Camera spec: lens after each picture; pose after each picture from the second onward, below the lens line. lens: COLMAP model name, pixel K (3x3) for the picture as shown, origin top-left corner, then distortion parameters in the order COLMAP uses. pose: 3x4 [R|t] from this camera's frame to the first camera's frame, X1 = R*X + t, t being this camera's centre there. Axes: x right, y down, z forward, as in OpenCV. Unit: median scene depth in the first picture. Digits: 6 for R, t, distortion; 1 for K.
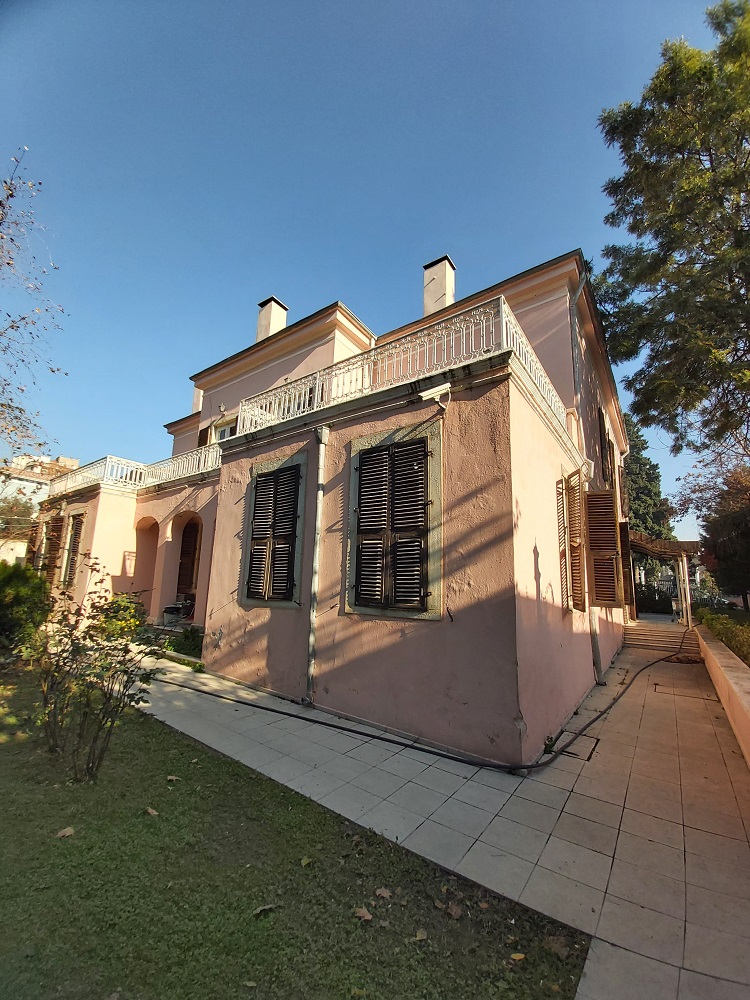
lens RADIAL K [[391.7, 0, 374.6], [0, 391.7, 516.7], [0, 0, 1]] dist [0.004035, 0.000026]
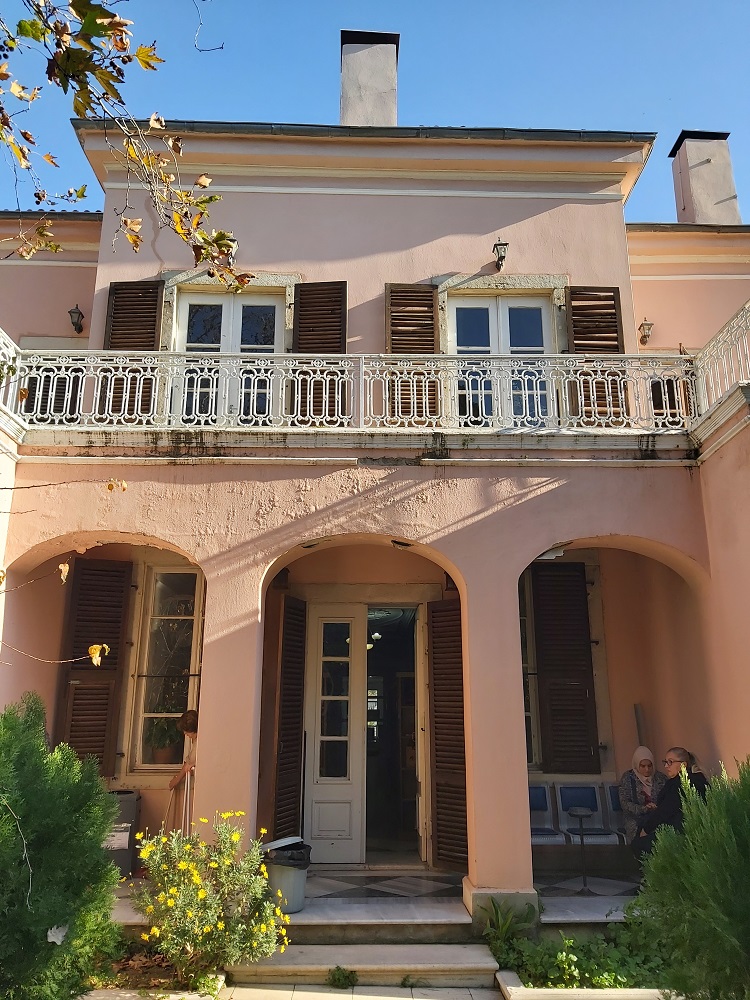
lens RADIAL K [[768.9, 0, 381.4], [0, 768.9, 505.4], [0, 0, 1]] dist [0.100695, -0.160155]
pose [[0.792753, 0.134971, 0.594412, -1.592222], [-0.080757, 0.989837, -0.117055, 0.066926], [-0.604170, 0.044793, 0.795595, 0.865304]]
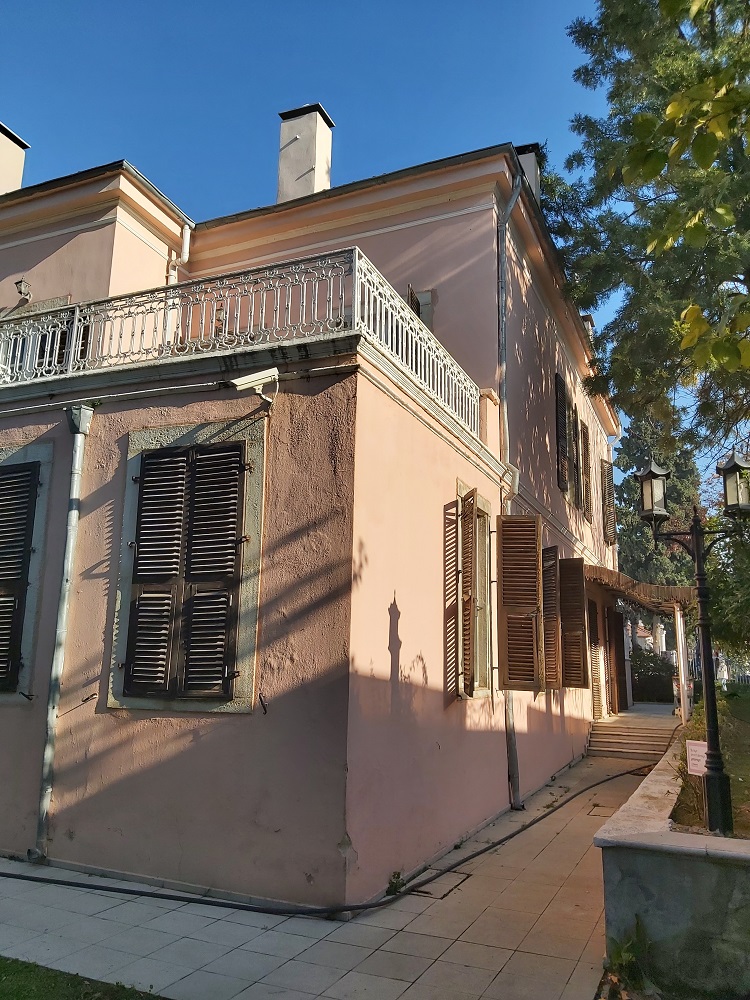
lens RADIAL K [[768.9, 0, 381.4], [0, 768.9, 505.4], [0, 0, 1]] dist [0.100695, -0.160155]
pose [[0.974407, 0.030761, 0.222676, 0.063592], [-0.025378, 0.999313, -0.026996, -0.056524], [-0.223353, 0.020654, 0.974519, -0.317448]]
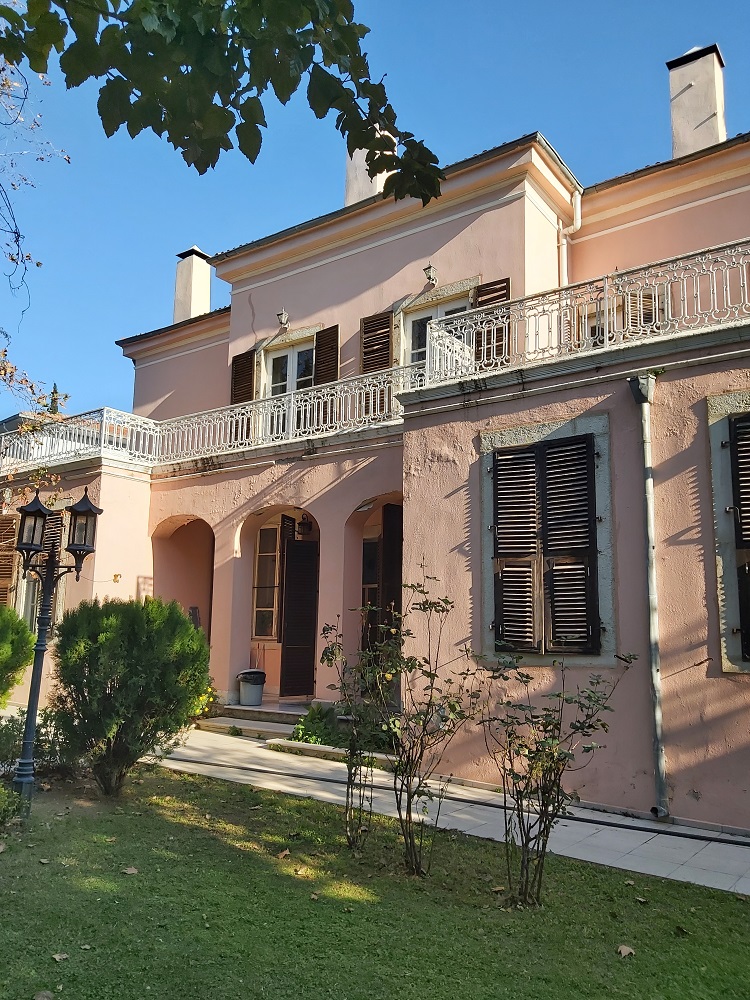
lens RADIAL K [[768.9, 0, 381.4], [0, 768.9, 505.4], [0, 0, 1]] dist [0.100695, -0.160155]
pose [[0.999892, -0.014657, 0.001462, -0.606298], [0.014639, 0.999825, 0.011670, -0.047105], [-0.001633, -0.011647, 0.999931, -0.253845]]
